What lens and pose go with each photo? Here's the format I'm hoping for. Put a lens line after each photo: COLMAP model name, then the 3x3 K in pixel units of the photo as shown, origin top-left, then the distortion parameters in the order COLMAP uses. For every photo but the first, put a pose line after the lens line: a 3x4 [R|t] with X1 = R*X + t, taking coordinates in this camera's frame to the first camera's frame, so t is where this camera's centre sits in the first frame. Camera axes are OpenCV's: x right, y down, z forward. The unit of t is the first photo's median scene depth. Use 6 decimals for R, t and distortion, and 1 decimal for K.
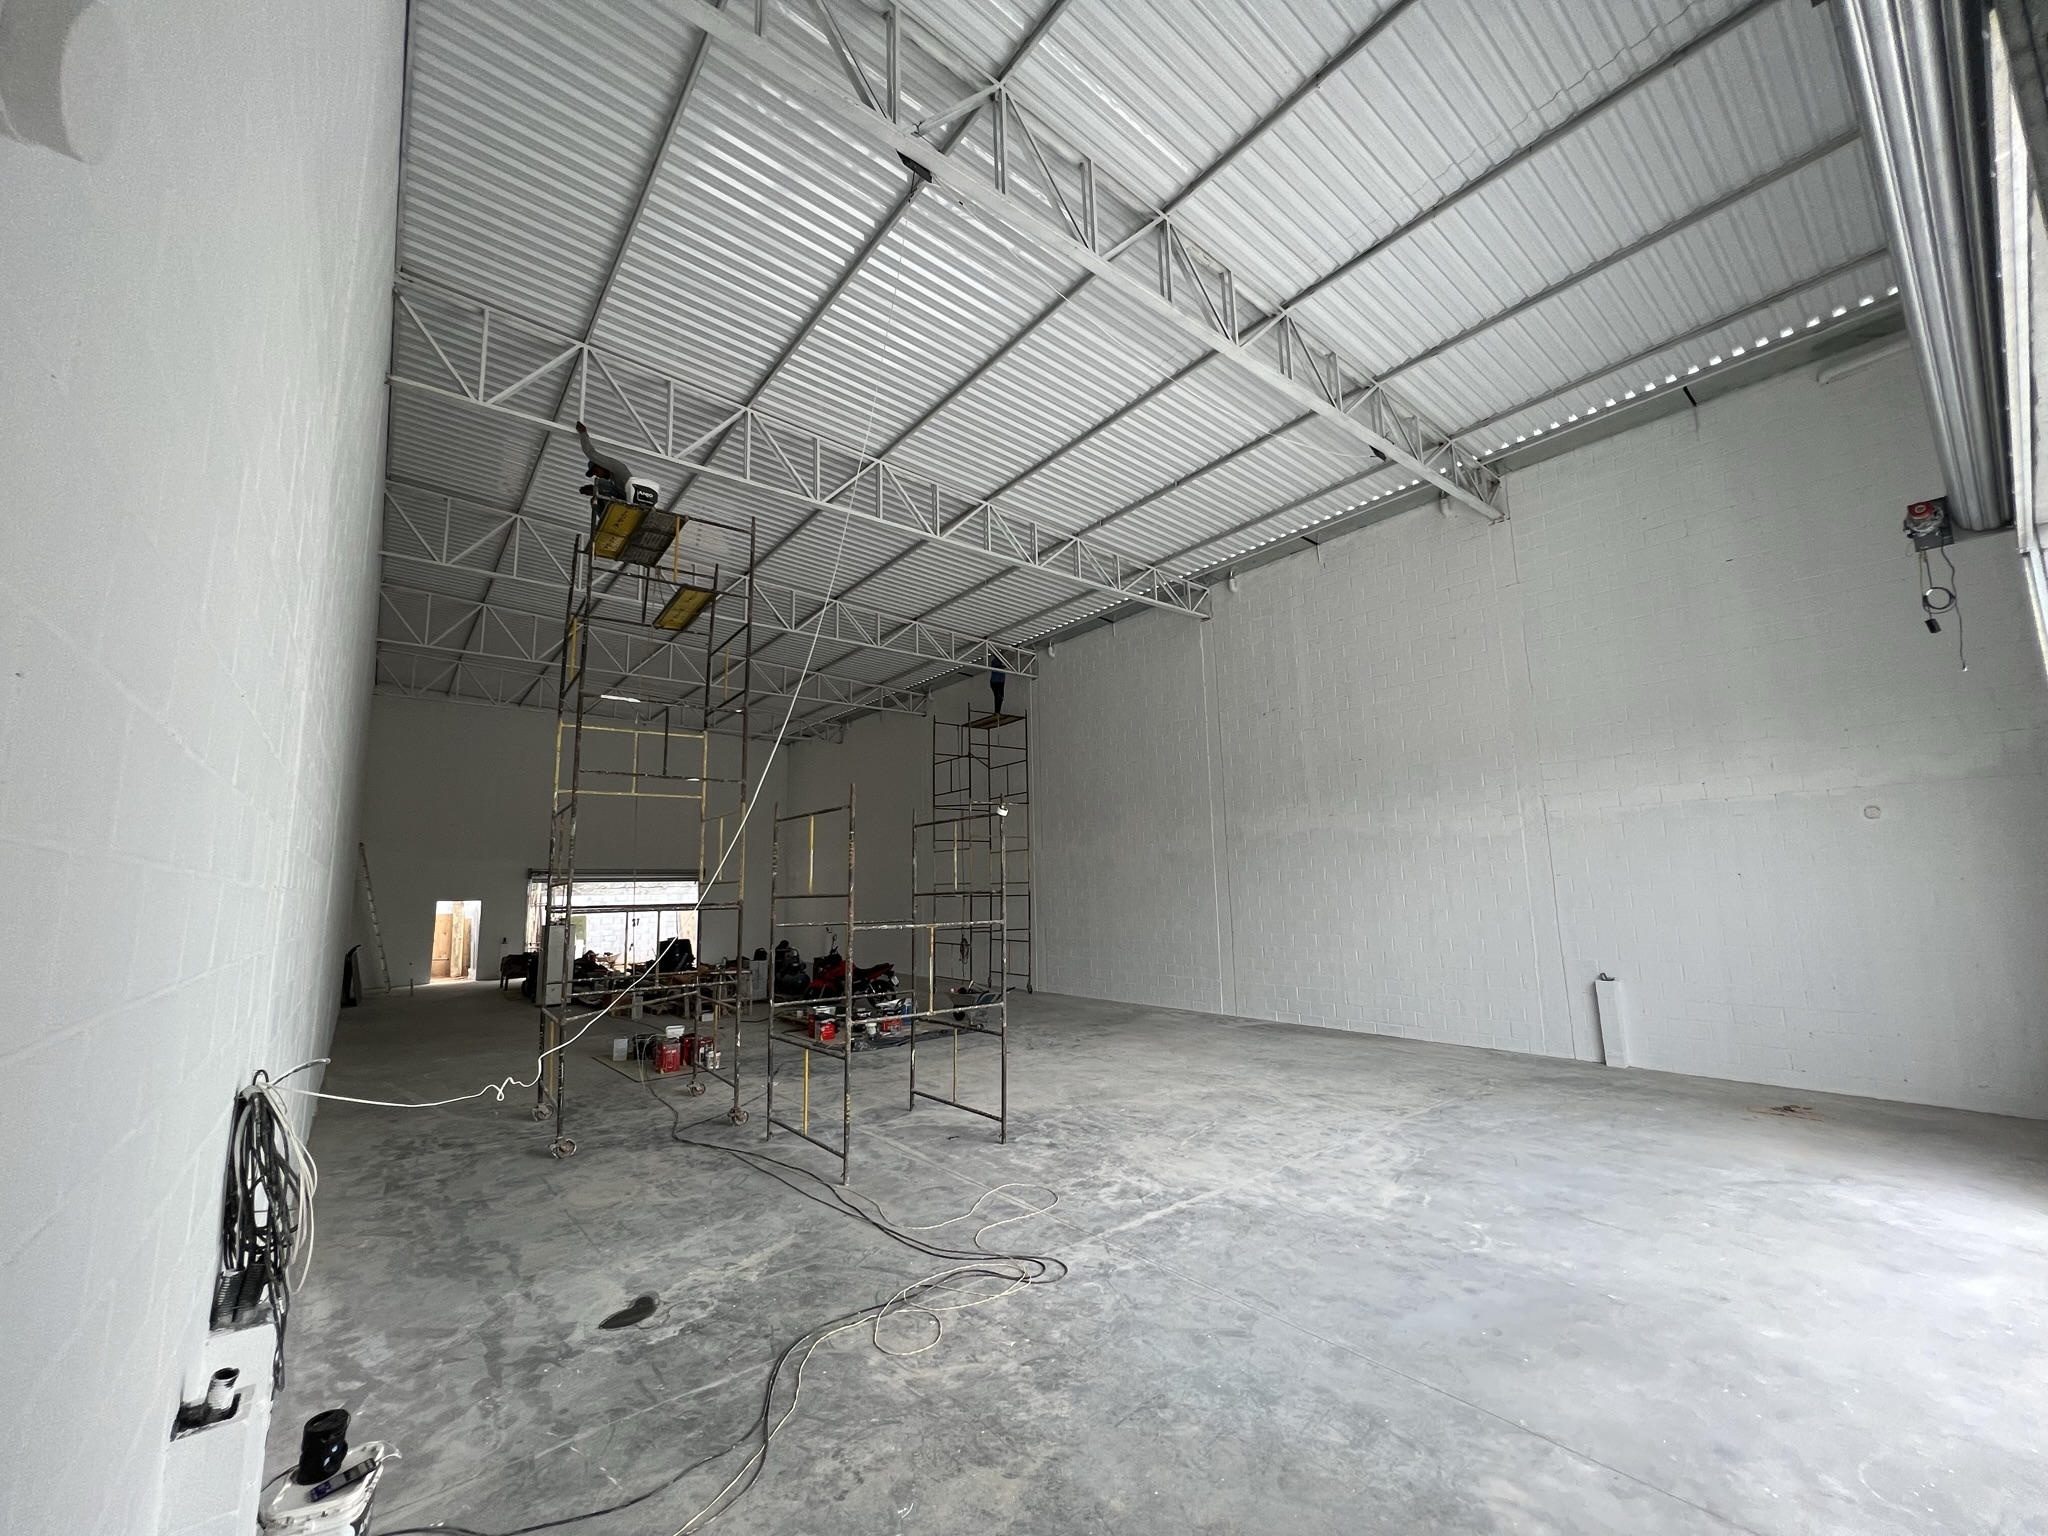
lens RADIAL K [[814.0, 0, 1017.6], [0, 814.0, 767.0], [0, 0, 1]] dist [-0.000022, 0.000480]
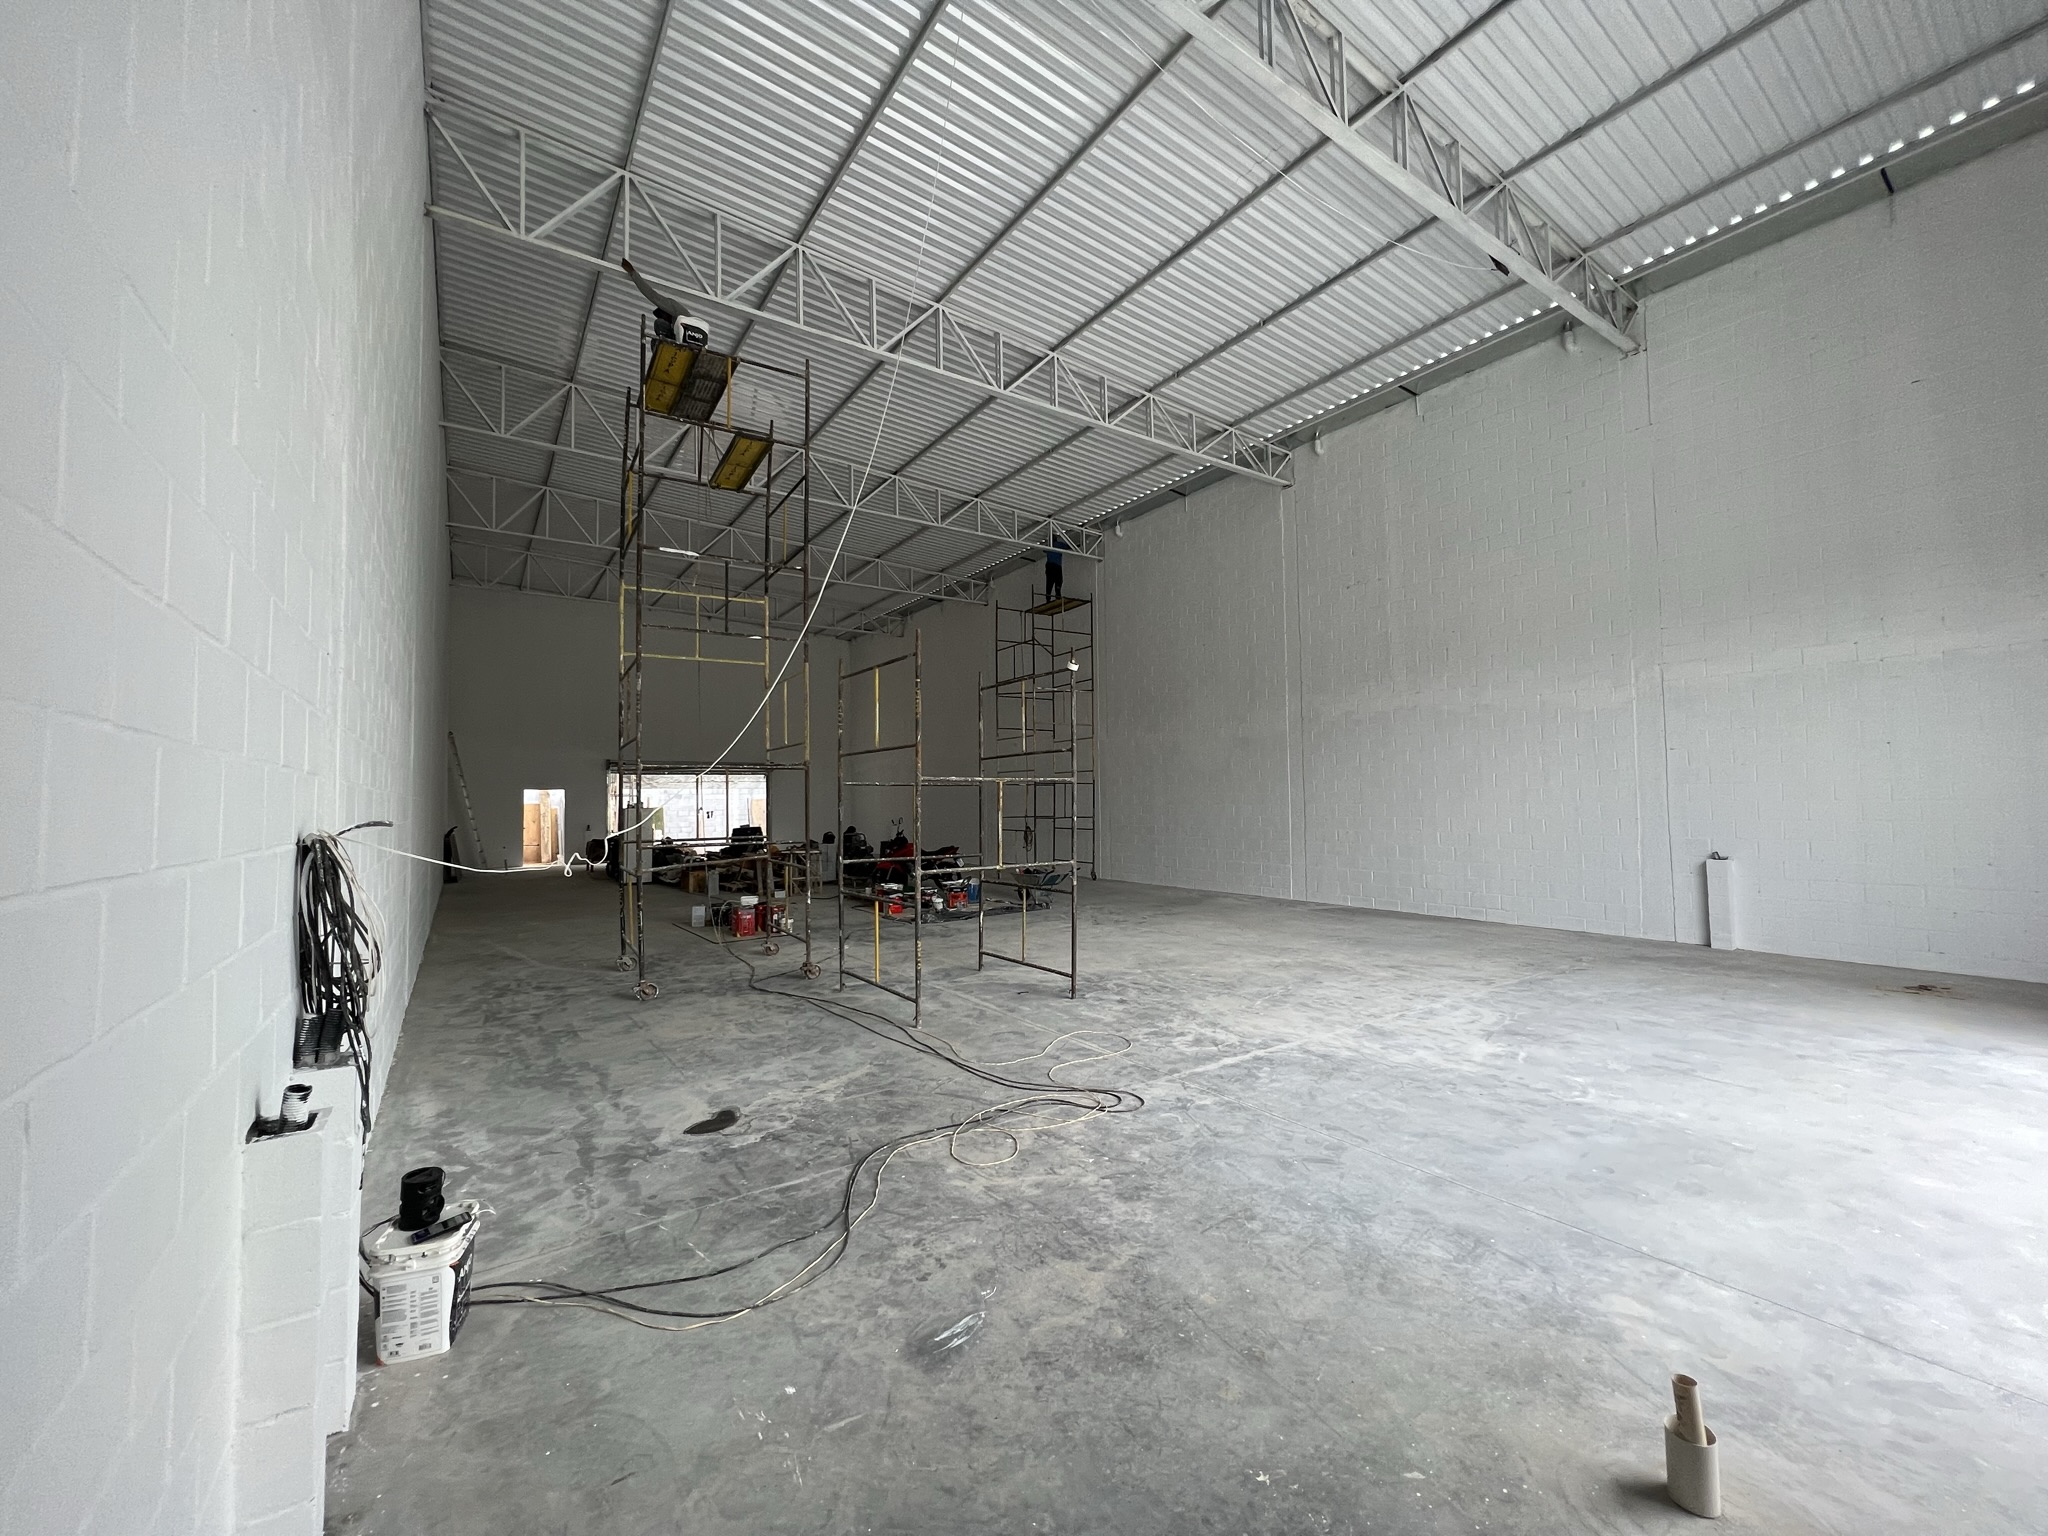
lens RADIAL K [[815.0, 0, 1017.9], [0, 815.0, 765.3], [0, 0, 1]] dist [-0.000392, 0.000180]
pose [[0.997332, 0.004815, -0.072836, -0.016366], [0.003196, 0.993985, 0.109473, 0.082648], [0.072925, -0.109414, 0.991318, 0.046258]]
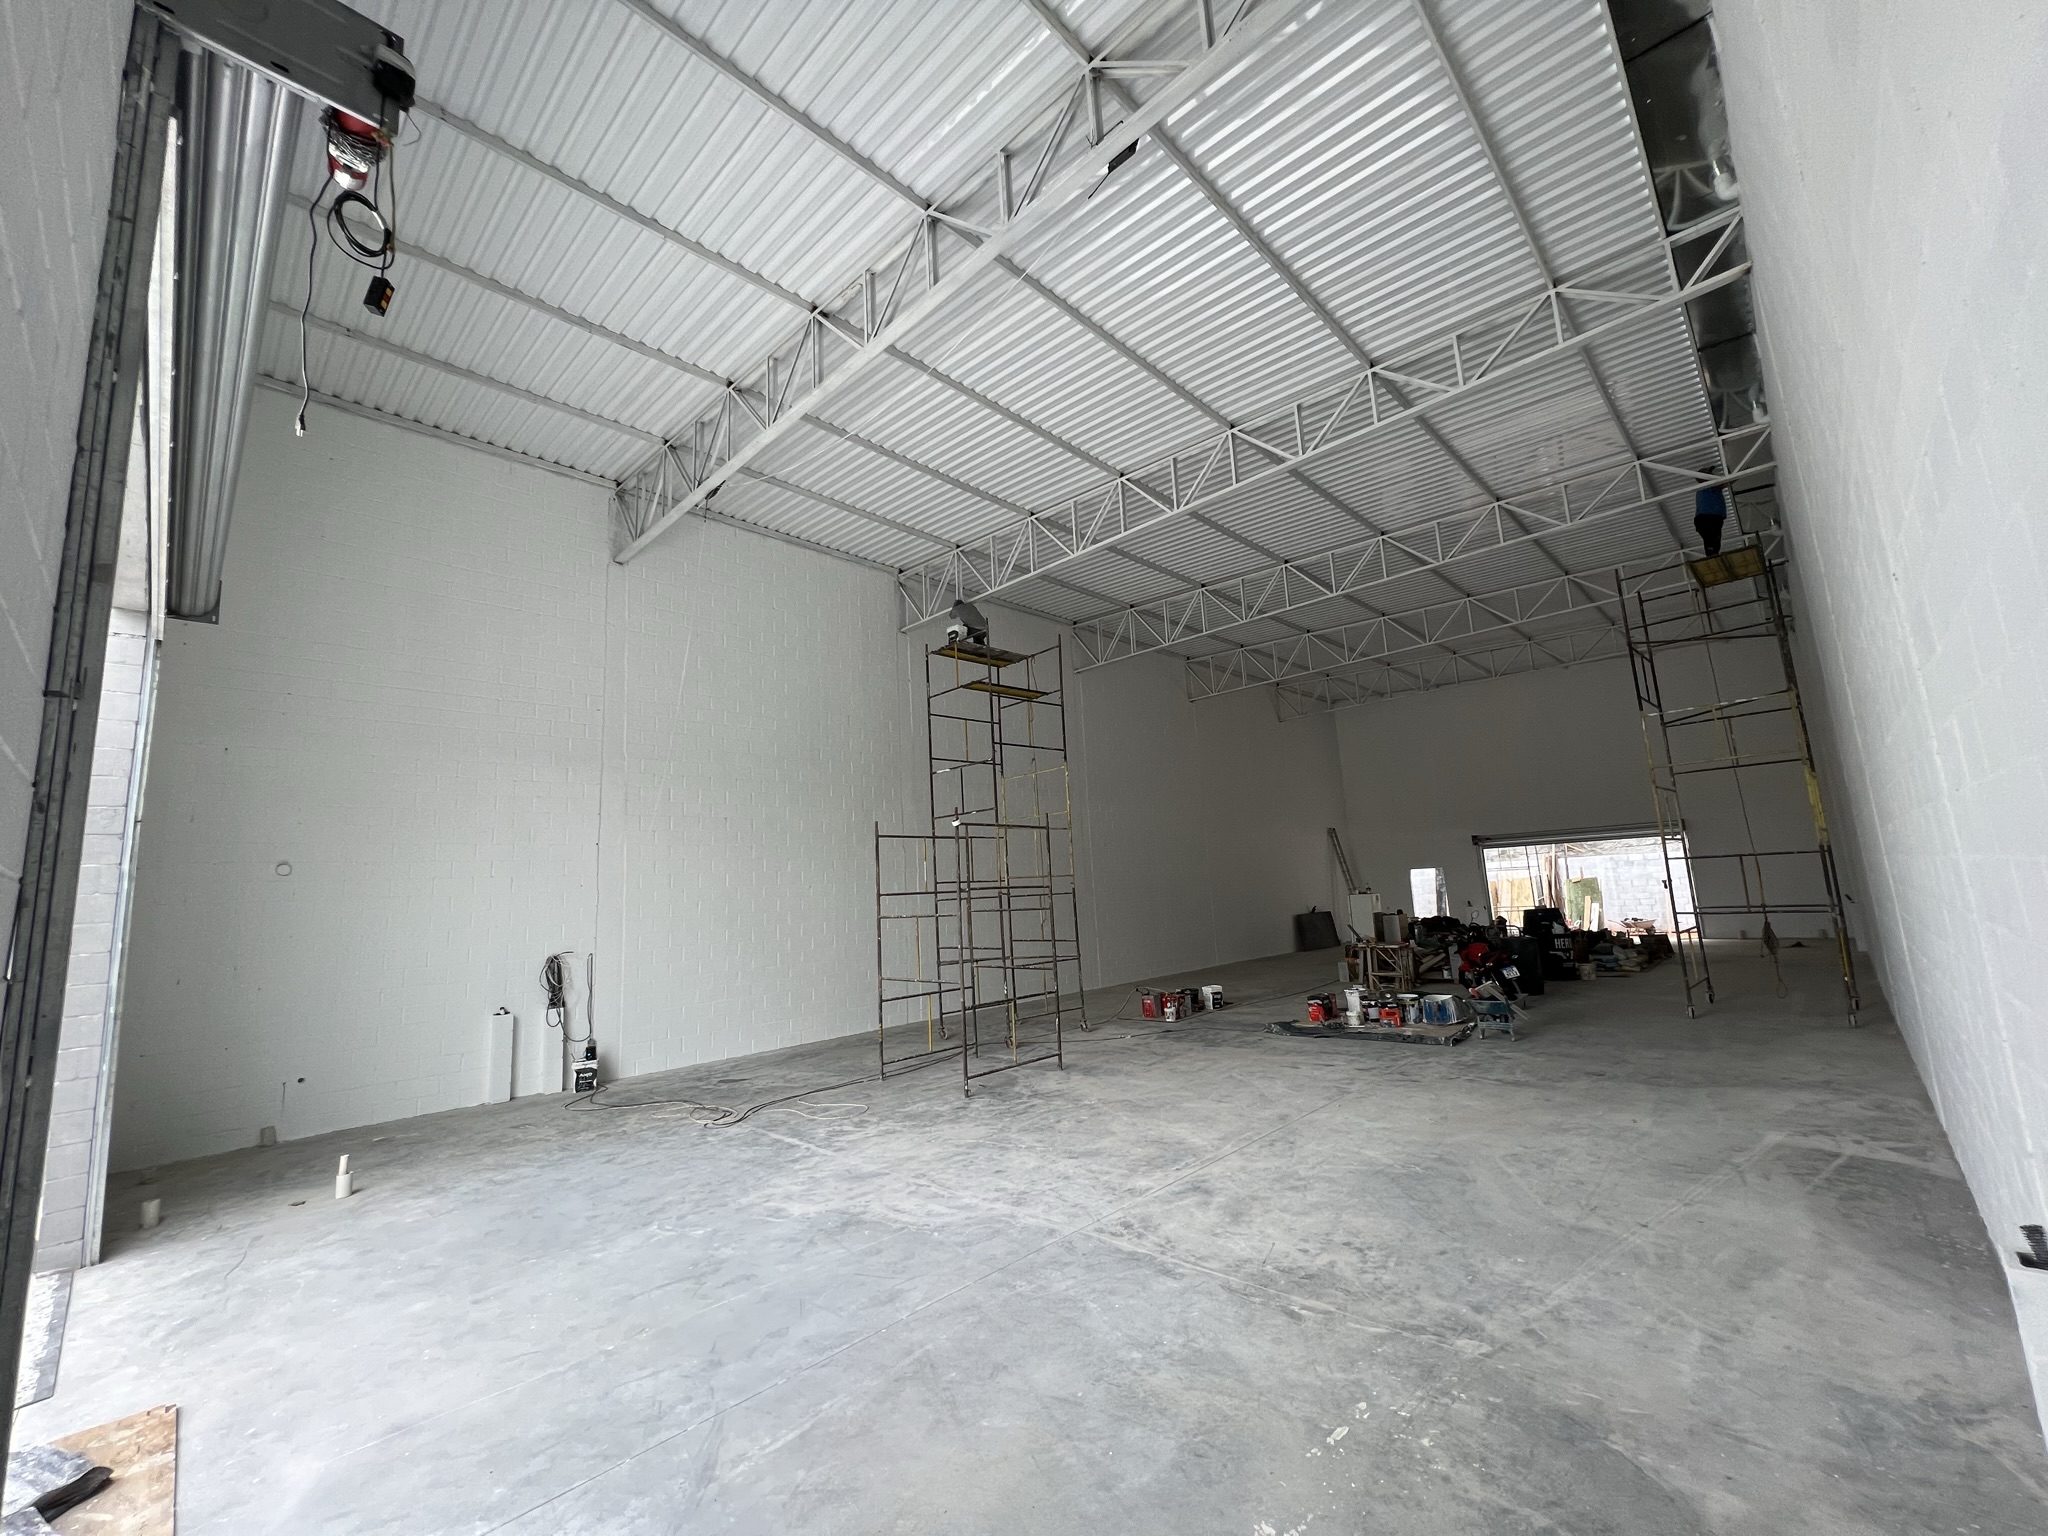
lens RADIAL K [[815.0, 0, 1017.9], [0, 815.0, 765.3], [0, 0, 1]] dist [-0.000392, 0.000180]
pose [[0.126520, -0.143396, -0.981545, 1.479548], [0.200581, 0.972755, -0.116257, 0.166871], [0.971473, -0.182170, 0.151835, 1.163714]]
